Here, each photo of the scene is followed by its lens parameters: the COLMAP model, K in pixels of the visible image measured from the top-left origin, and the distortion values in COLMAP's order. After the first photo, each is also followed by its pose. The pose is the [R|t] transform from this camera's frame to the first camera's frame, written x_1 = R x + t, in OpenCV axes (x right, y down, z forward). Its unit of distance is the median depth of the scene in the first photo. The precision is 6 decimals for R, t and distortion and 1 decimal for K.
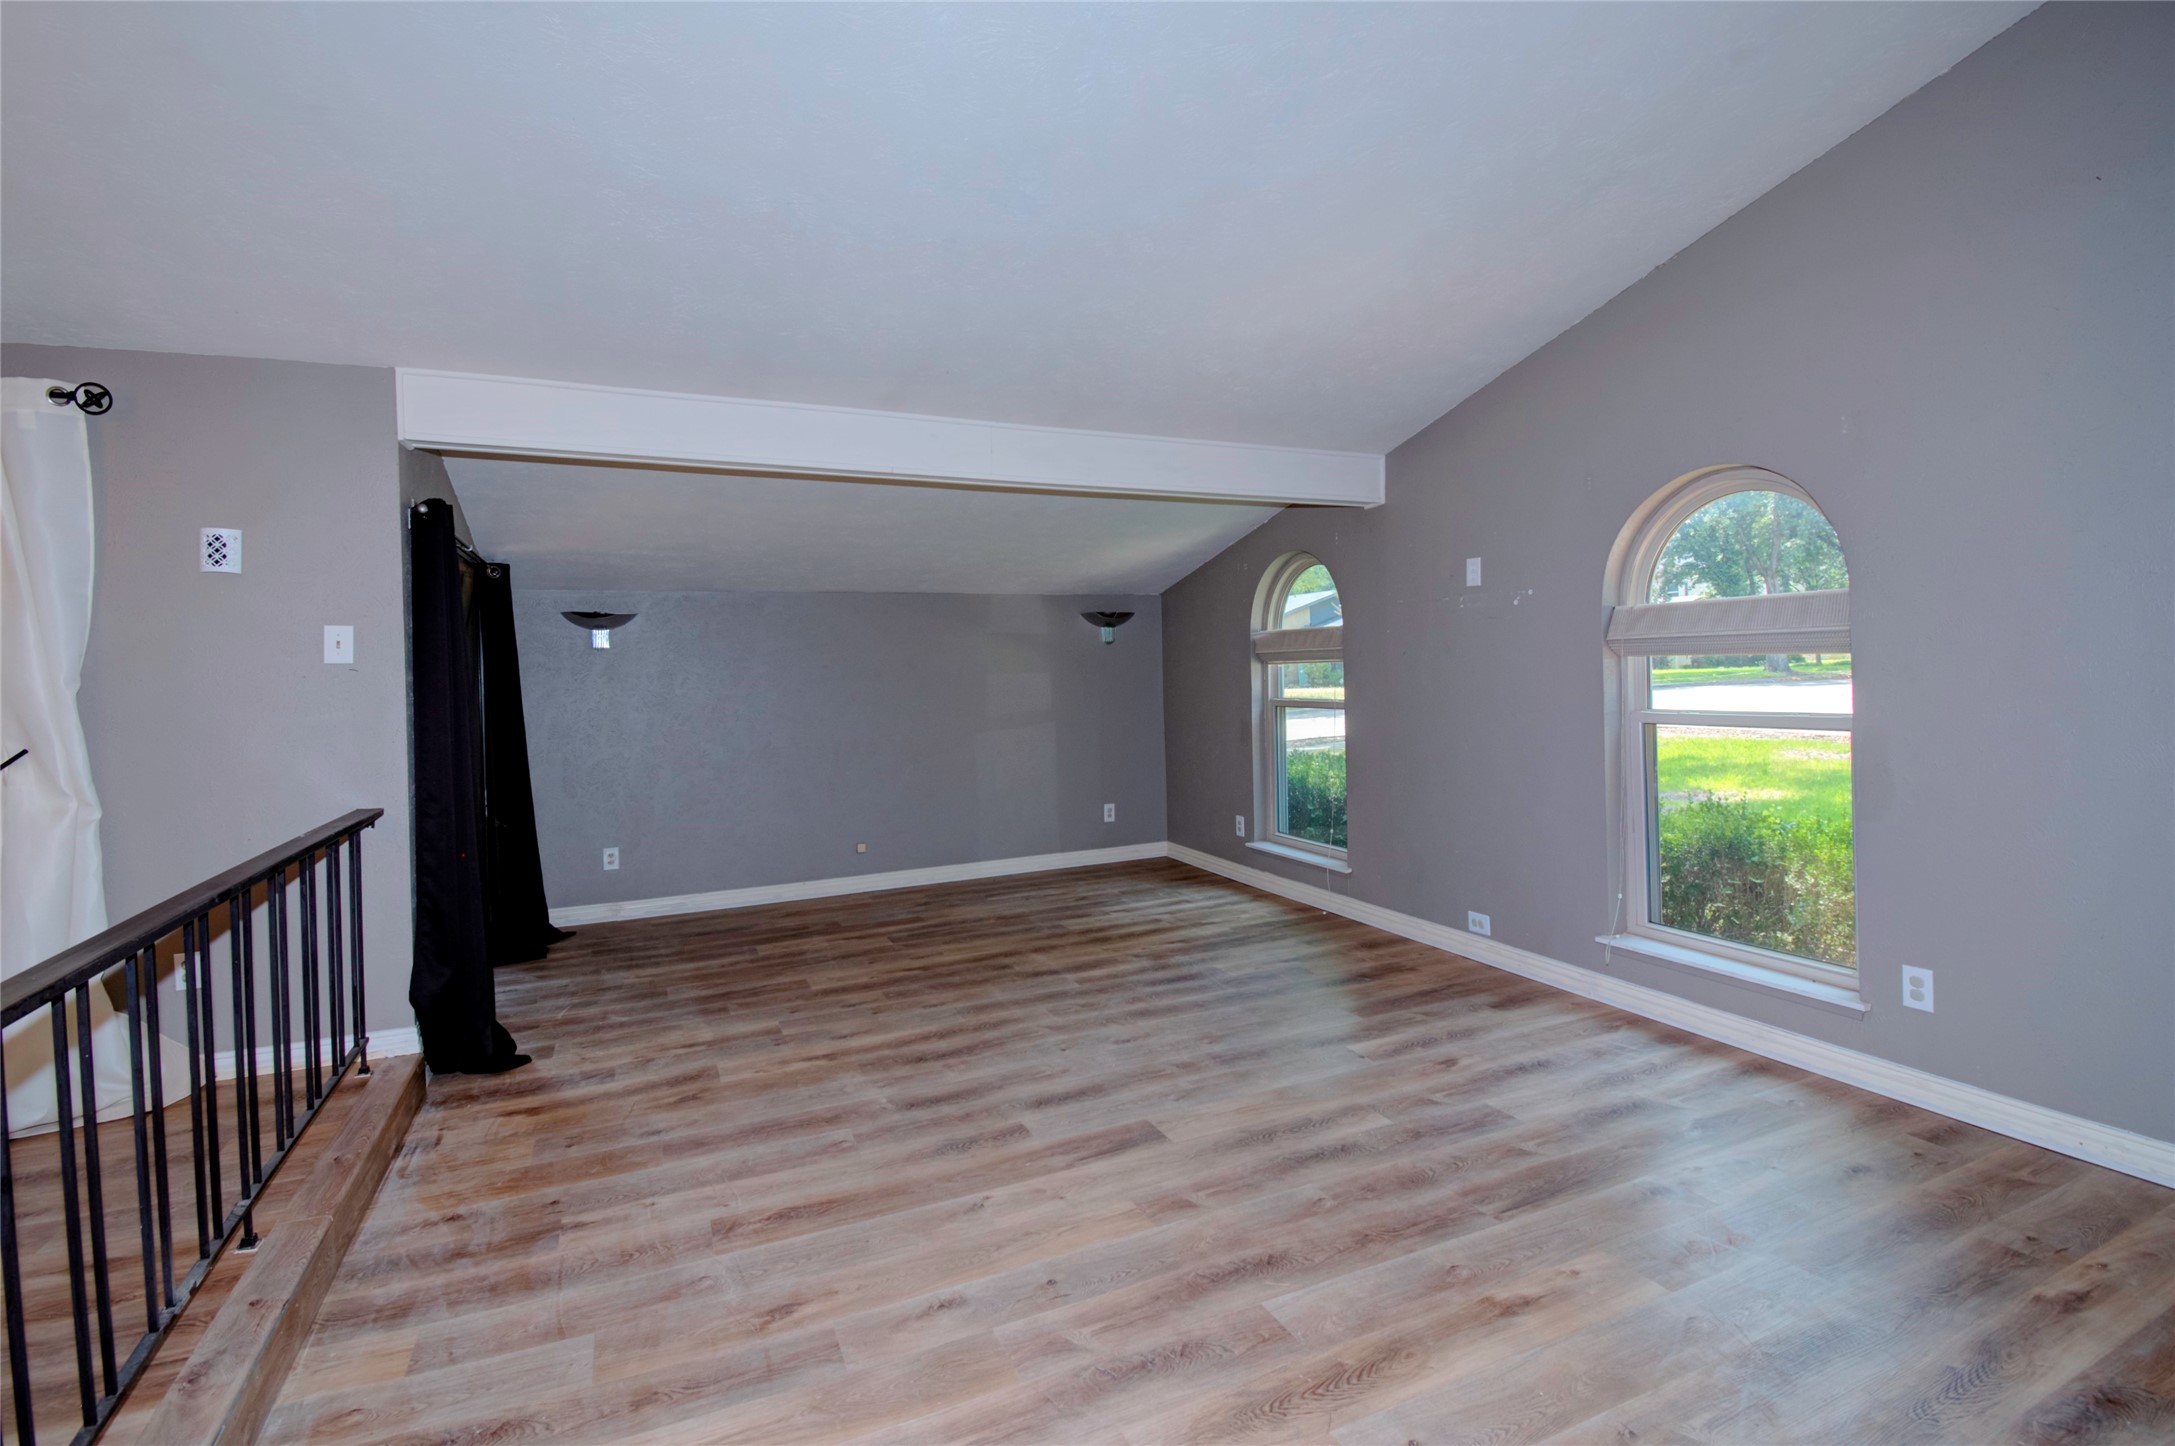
lens RADIAL K [[1018.9, 0, 1086.3], [0, 1018.9, 672.9], [0, 0, 1]] dist [0.019950, -0.024279]
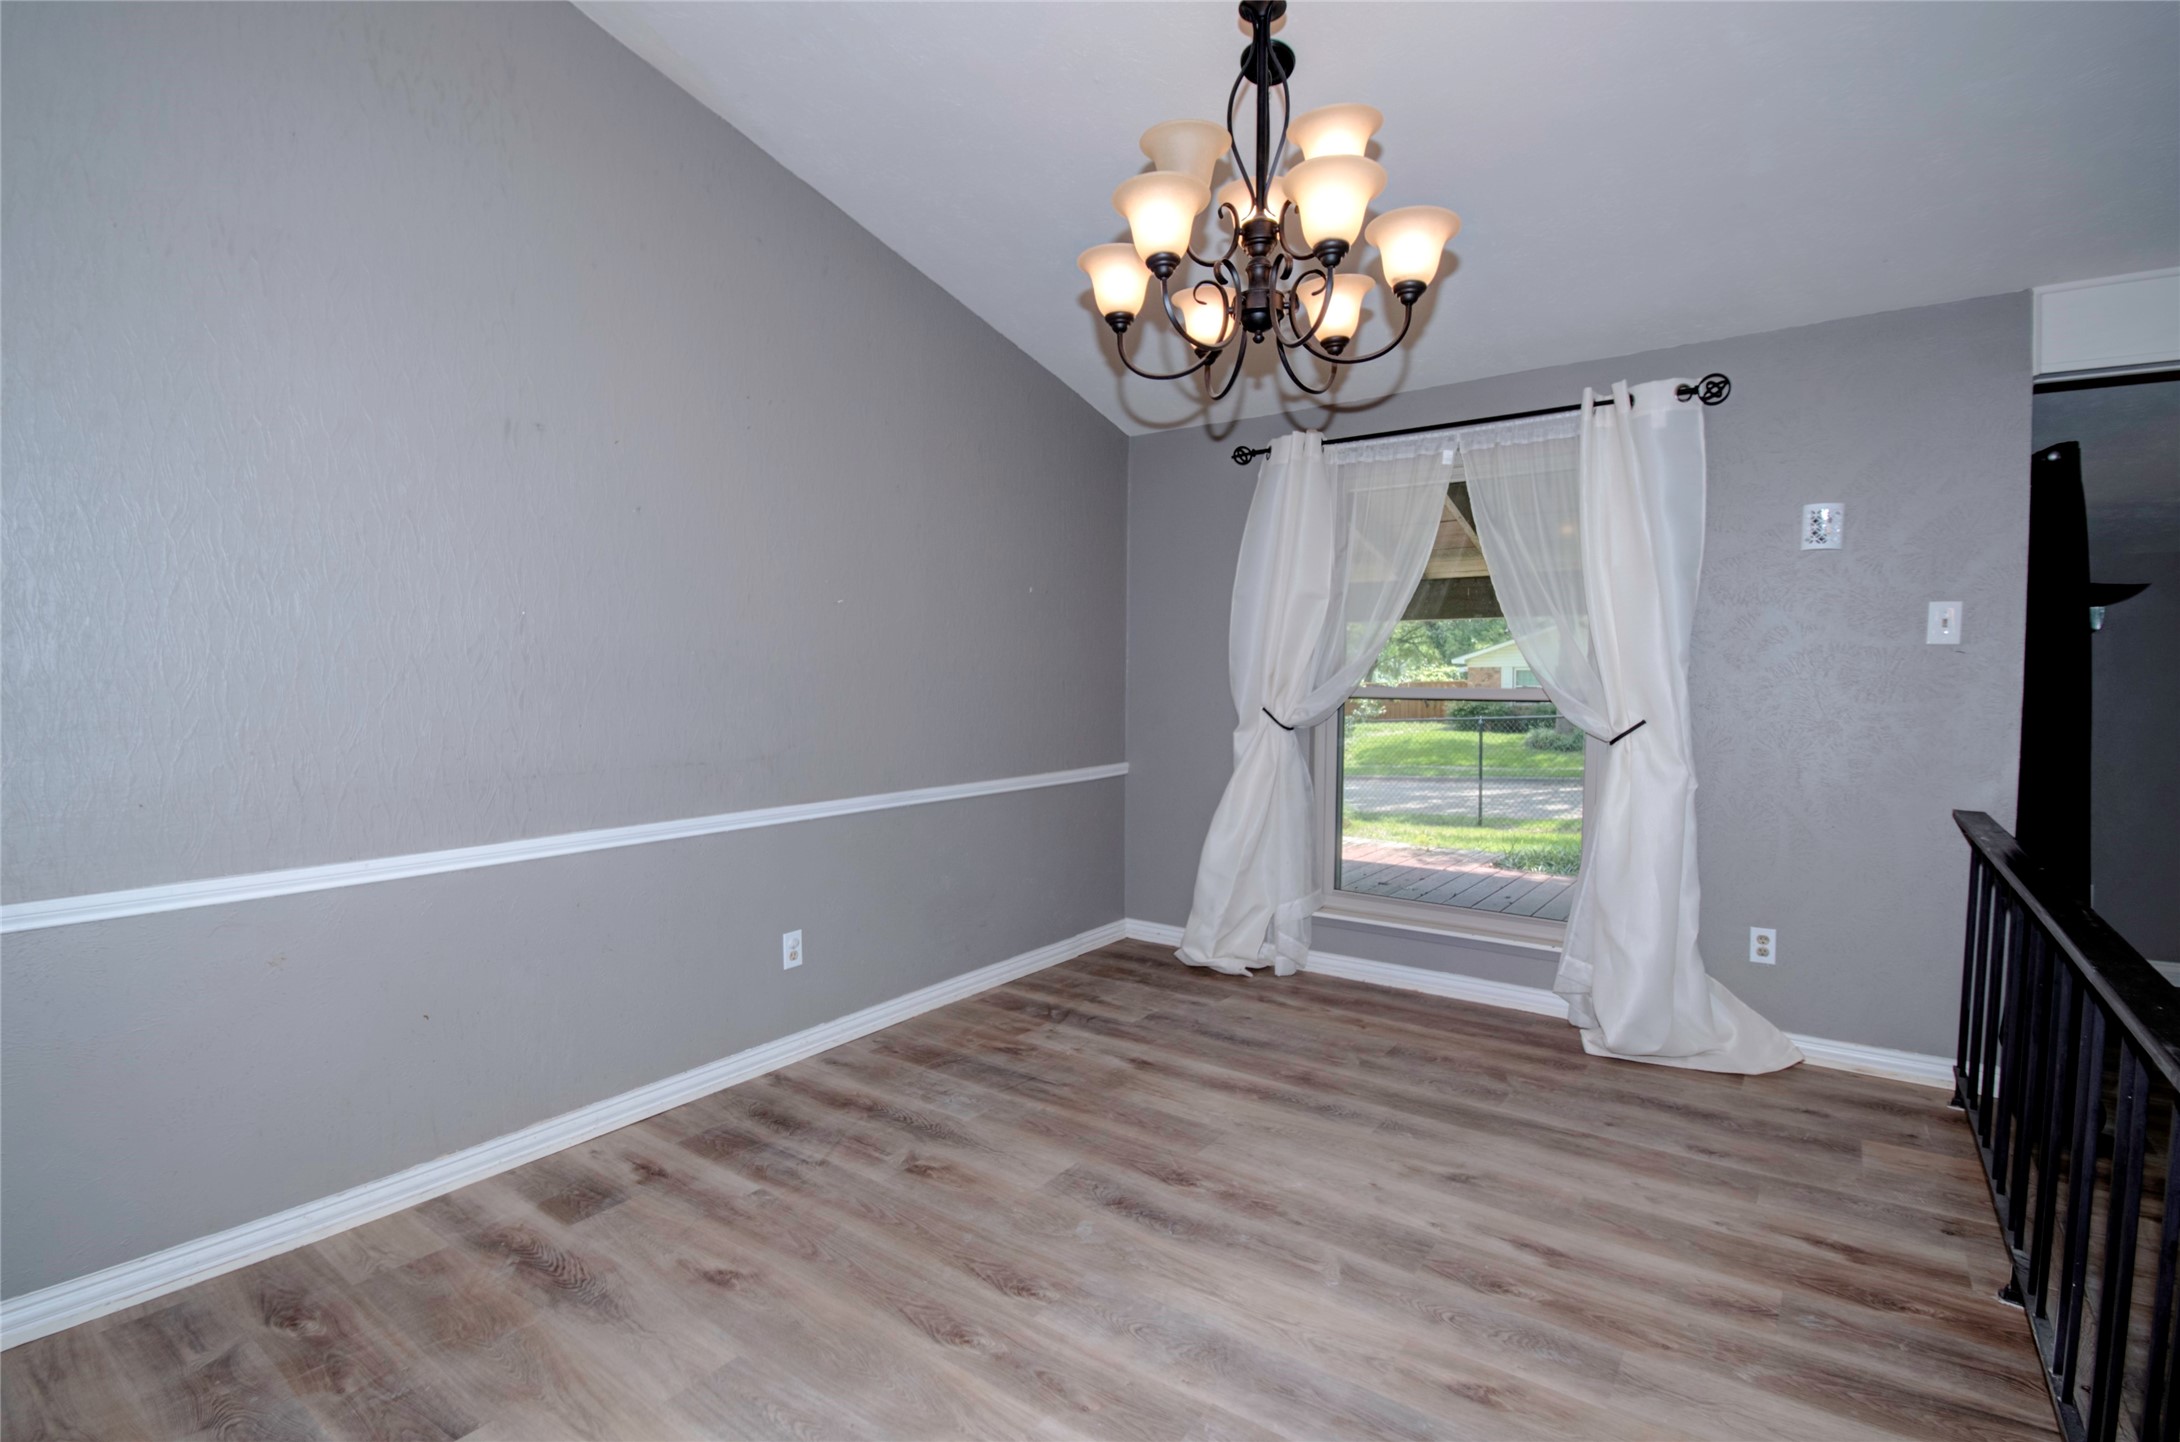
lens RADIAL K [[995.3, 0, 1094.7], [0, 995.3, 736.7], [0, 0, 1]] dist [0.016551, -0.025575]
pose [[0.498307, 0.076895, -0.863584, -0.336767], [-0.014173, 0.996649, 0.080565, 0.011505], [0.866885, -0.027906, 0.497727, -0.069298]]
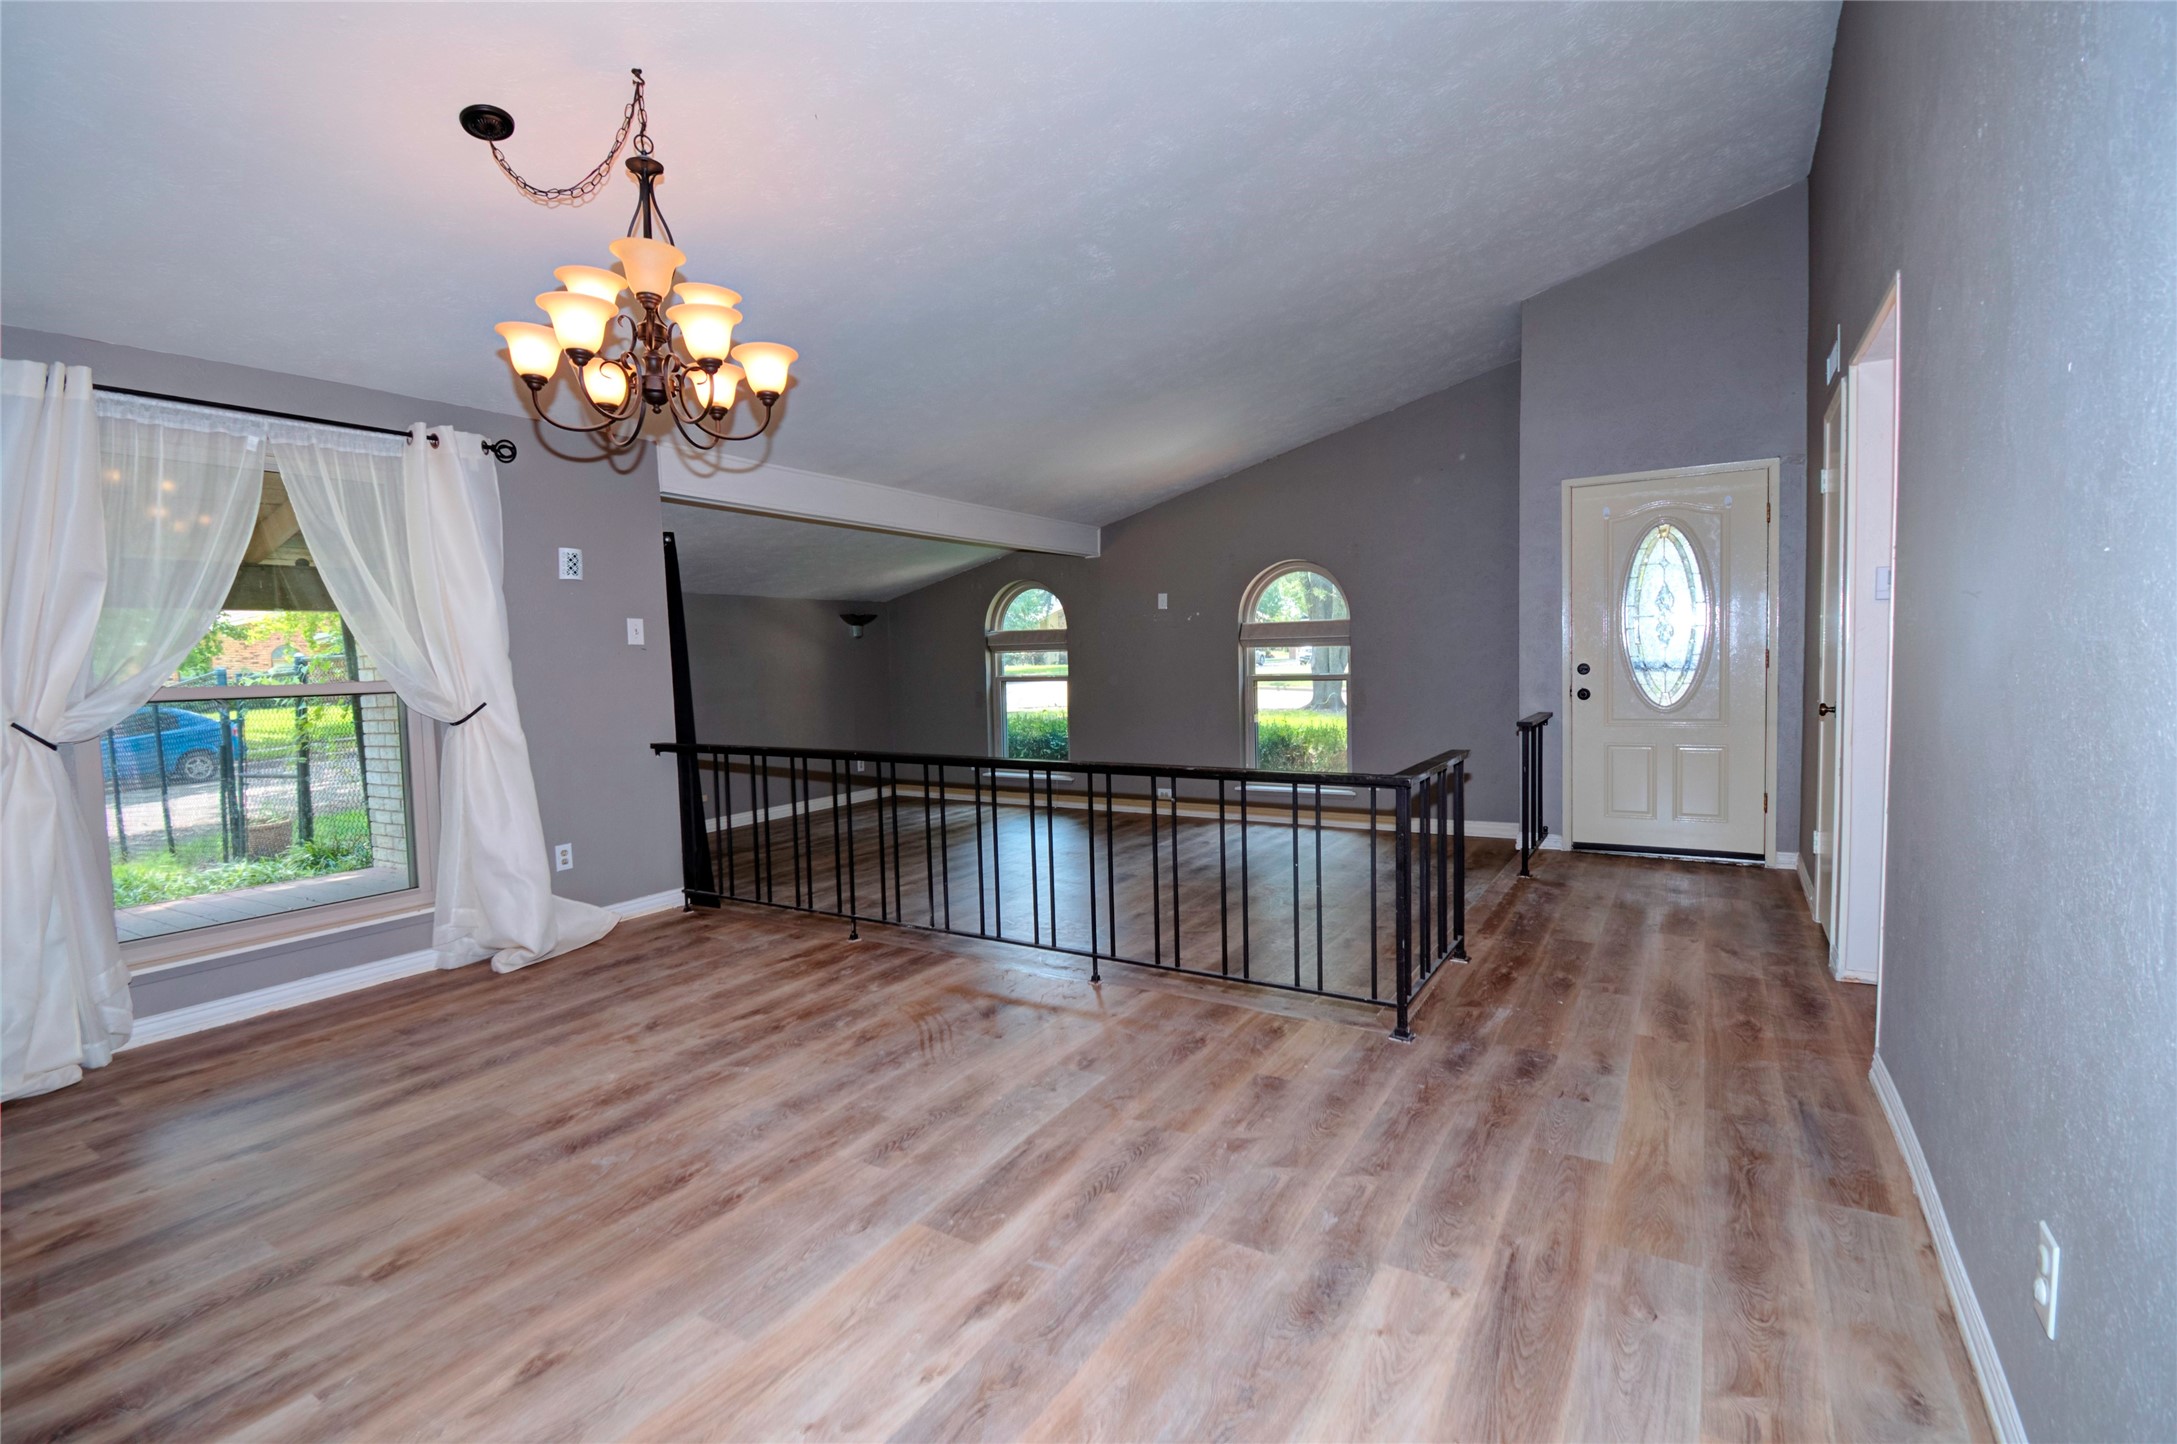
lens RADIAL K [[994.0, 0, 1093.2], [0, 994.0, 737.6], [0, 0, 1]] dist [0.016551, -0.025575]
pose [[0.825423, -0.042824, 0.562889, -0.973786], [0.004923, 0.997627, 0.068679, 0.028252], [-0.564494, -0.053918, 0.823674, -0.538101]]
